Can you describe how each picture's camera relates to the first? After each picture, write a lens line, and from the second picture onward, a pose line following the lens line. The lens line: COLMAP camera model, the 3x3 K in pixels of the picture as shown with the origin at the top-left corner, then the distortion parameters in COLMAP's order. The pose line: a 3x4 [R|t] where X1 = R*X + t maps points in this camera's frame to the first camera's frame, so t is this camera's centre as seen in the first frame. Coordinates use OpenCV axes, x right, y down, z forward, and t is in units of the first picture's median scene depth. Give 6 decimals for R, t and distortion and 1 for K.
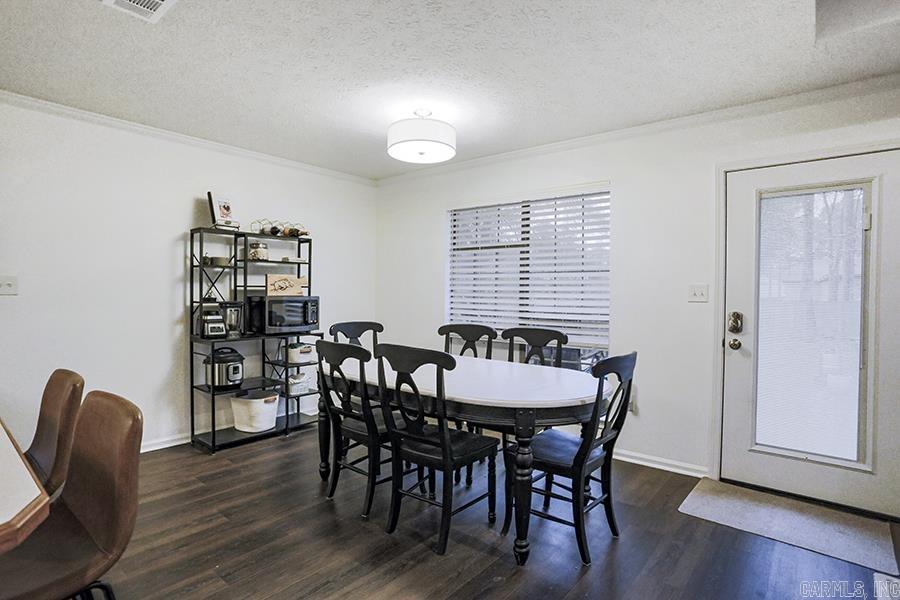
lens RADIAL K [[449.0, 0, 489.9], [0, 449.0, 285.6], [0, 0, 1]] dist [-0.015585, 0.000178]
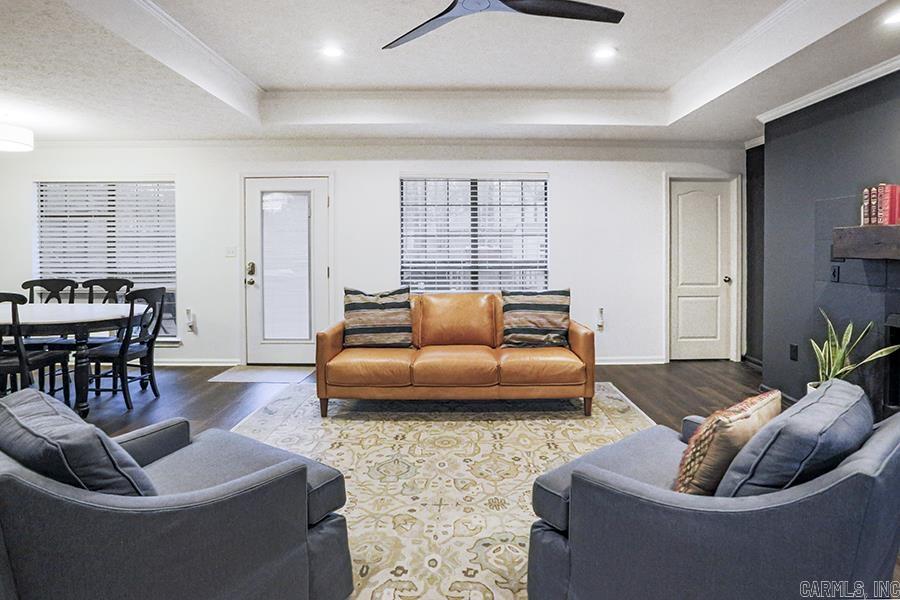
lens RADIAL K [[435.9, 0, 447.7], [0, 435.9, 249.8], [0, 0, 1]] dist [-0.044603, 0.000632]
pose [[0.796617, -0.016757, 0.604252, 0.128866], [0.003304, 0.999721, 0.023369, -0.020360], [-0.604475, -0.016620, 0.796451, -0.614918]]
